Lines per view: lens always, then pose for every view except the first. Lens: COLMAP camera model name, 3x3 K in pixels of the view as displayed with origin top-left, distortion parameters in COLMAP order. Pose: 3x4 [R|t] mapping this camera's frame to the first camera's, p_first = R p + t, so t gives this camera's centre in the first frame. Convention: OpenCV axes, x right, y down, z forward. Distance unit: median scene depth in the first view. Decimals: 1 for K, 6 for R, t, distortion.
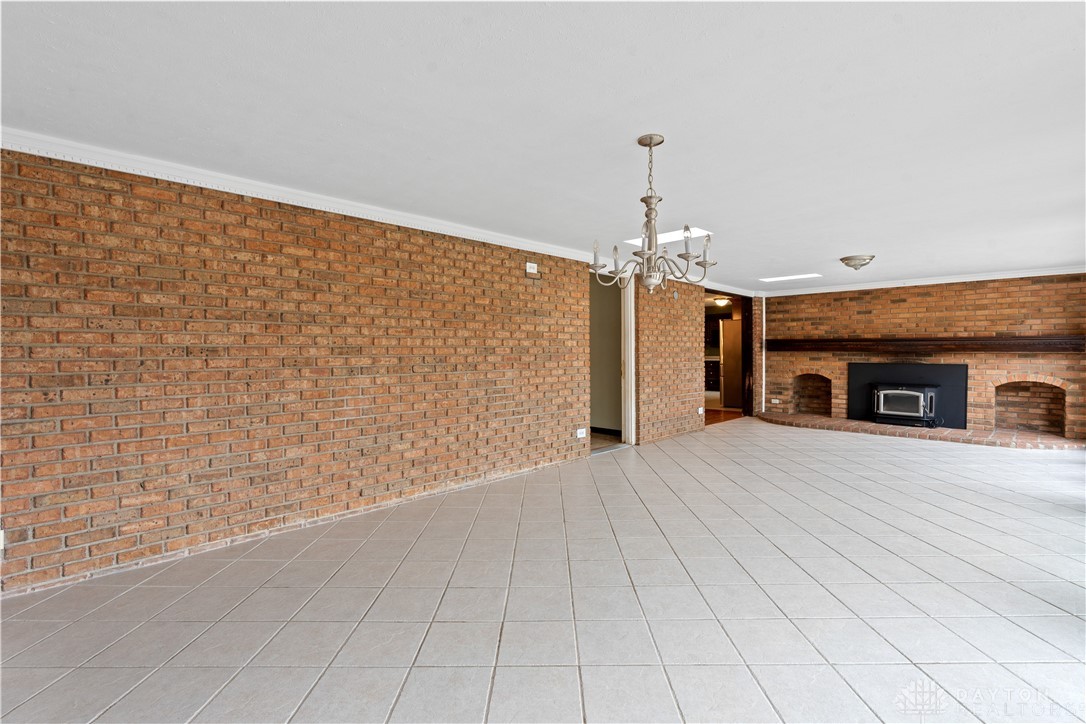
lens RADIAL K [[491.0, 0, 548.2], [0, 491.0, 363.3], [0, 0, 1]] dist [-0.004599, 0.002583]
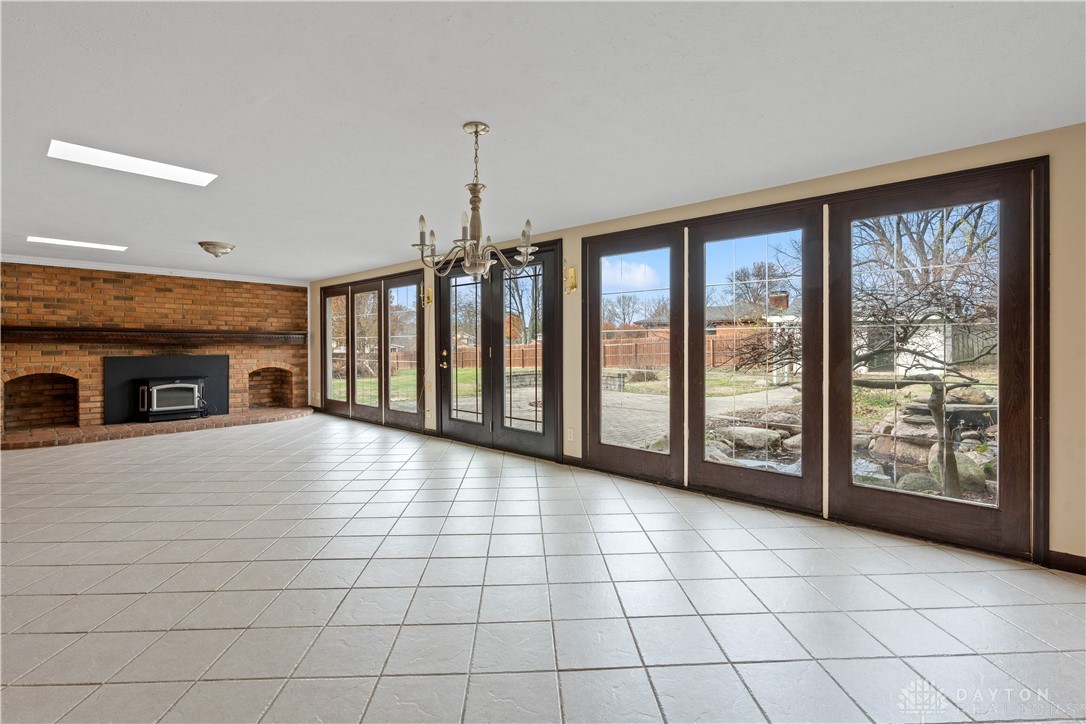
lens RADIAL K [[491.0, 0, 537.4], [0, 491.0, 342.1], [0, 0, 1]] dist [-0.004599, 0.002583]
pose [[-0.024102, 0.002397, 0.999707, -0.253924], [0.022437, 0.999747, -0.001856, -0.008906], [-0.999458, 0.022386, -0.024150, 0.311019]]
